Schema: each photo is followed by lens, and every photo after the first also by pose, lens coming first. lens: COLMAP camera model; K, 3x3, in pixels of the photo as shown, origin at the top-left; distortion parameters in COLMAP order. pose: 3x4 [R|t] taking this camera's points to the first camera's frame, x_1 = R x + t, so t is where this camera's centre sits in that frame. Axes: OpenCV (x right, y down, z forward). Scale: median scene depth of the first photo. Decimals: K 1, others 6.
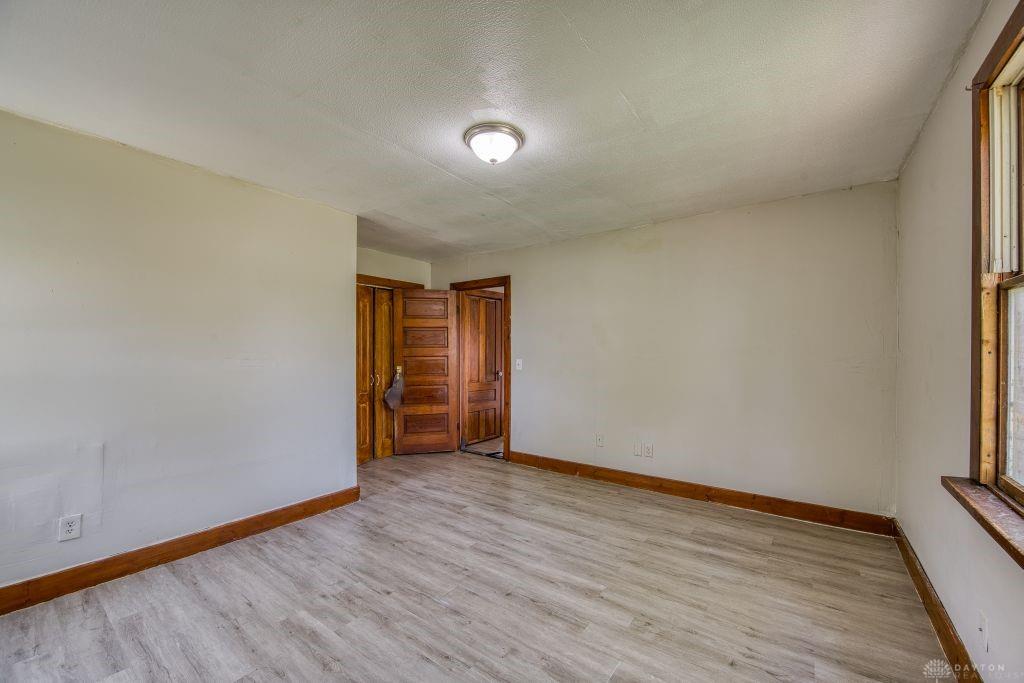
lens RADIAL K [[386.3, 0, 512.6], [0, 386.3, 354.6], [0, 0, 1]] dist [-0.014769, -0.000030]
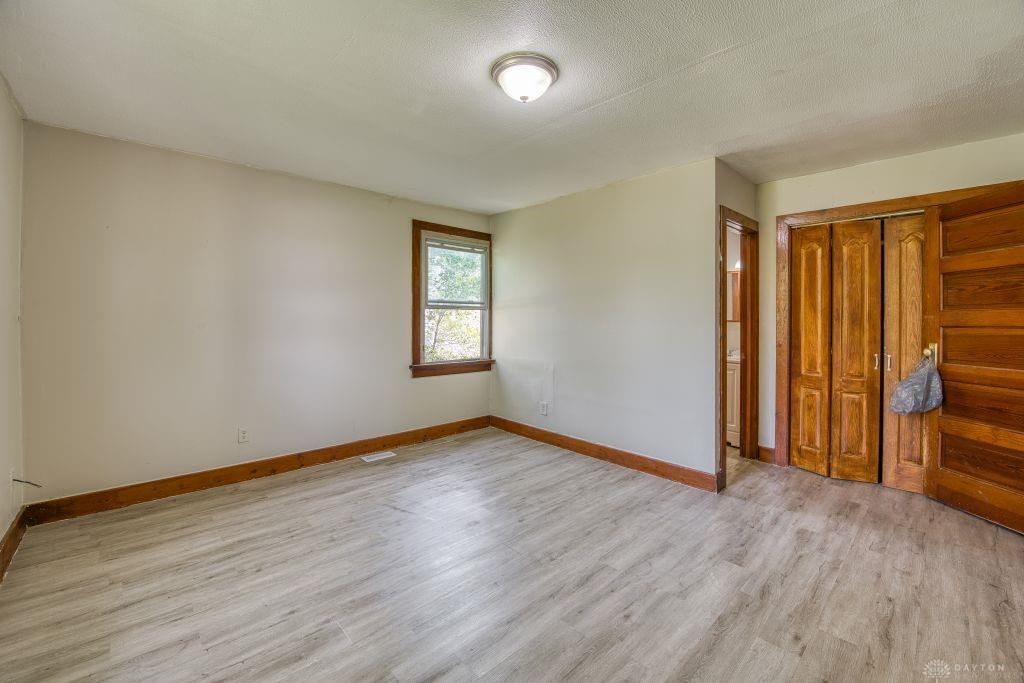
lens RADIAL K [[397.2, 0, 510.6], [0, 397.2, 316.6], [0, 0, 1]] dist [-0.018586, -0.000282]
pose [[-0.138238, -0.004340, -0.990390, 0.645410], [-0.009627, 0.999949, -0.003038, -0.002889], [0.990352, 0.009115, -0.138273, 0.822951]]
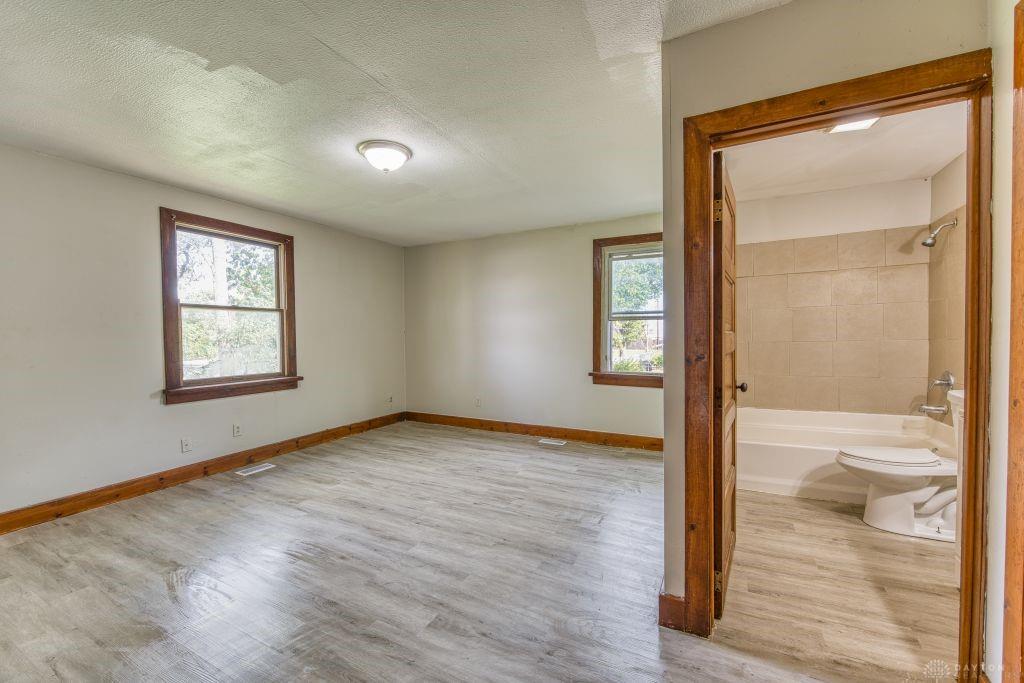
lens RADIAL K [[404.6, 0, 563.3], [0, 404.6, 340.4], [0, 0, 1]] dist [-0.001262, -0.000409]
pose [[-0.961188, 0.016035, -0.275426, -0.171861], [0.008166, 0.999526, 0.029696, -0.005251], [0.275772, 0.026294, -0.960863, 1.797140]]
